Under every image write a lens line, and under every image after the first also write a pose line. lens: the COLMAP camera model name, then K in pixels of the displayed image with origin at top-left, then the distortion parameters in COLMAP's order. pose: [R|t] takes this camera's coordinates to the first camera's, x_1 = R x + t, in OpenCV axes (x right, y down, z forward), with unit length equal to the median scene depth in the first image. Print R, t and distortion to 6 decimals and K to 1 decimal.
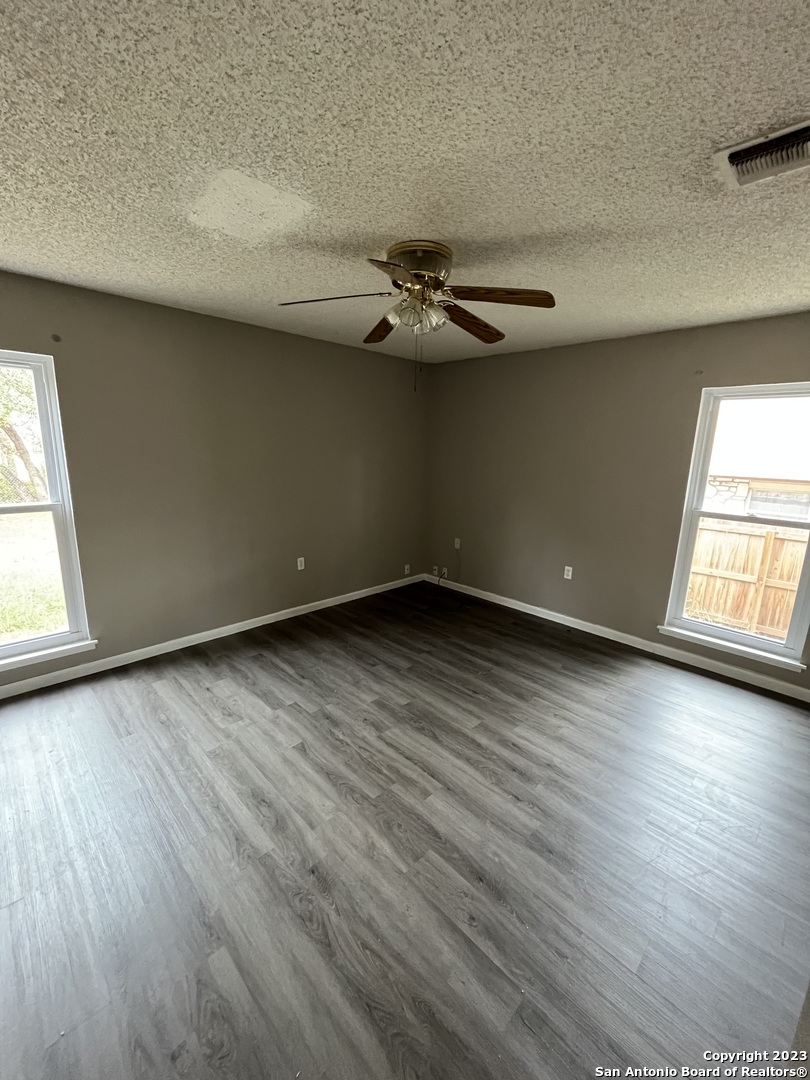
lens RADIAL K [[439.2, 0, 409.6], [0, 439.2, 539.9], [0, 0, 1]] dist [-0.005430, -0.000984]
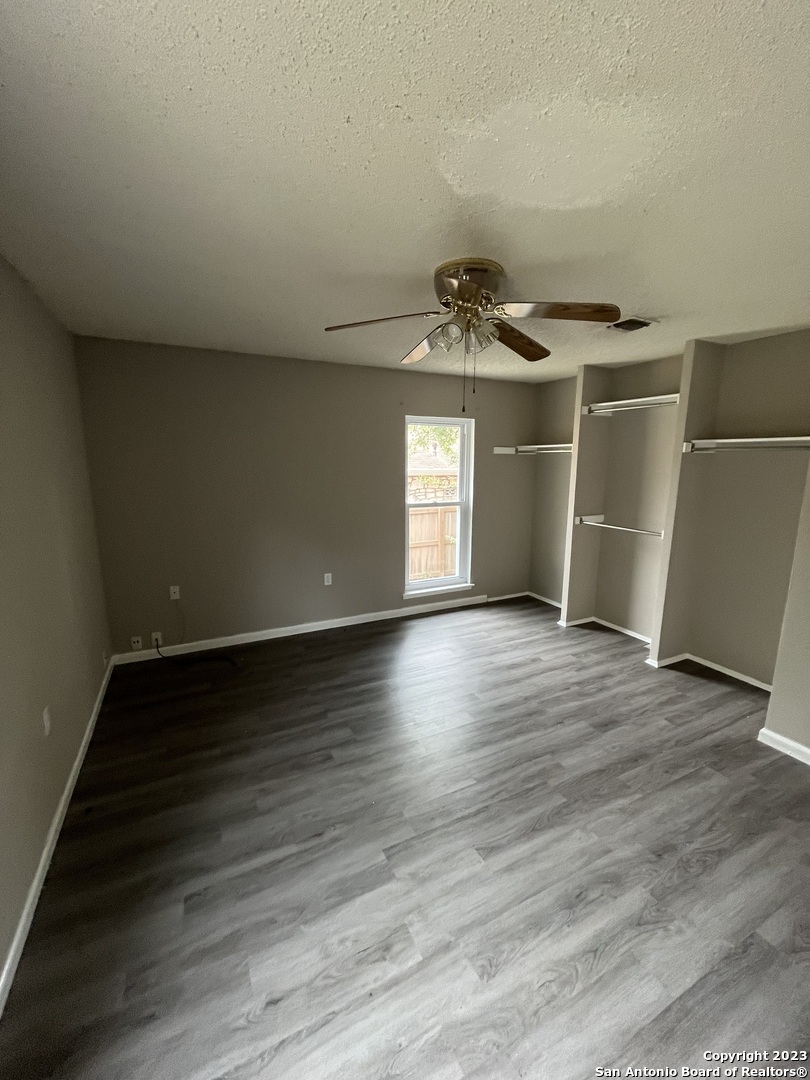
lens RADIAL K [[439.2, 0, 405.2], [0, 439.2, 544.4], [0, 0, 1]] dist [-0.005430, -0.000984]
pose [[0.314613, -0.208829, 0.925964, -0.712713], [0.205224, 0.967392, 0.148443, -0.164541], [-0.926769, 0.143328, 0.347211, 0.612516]]
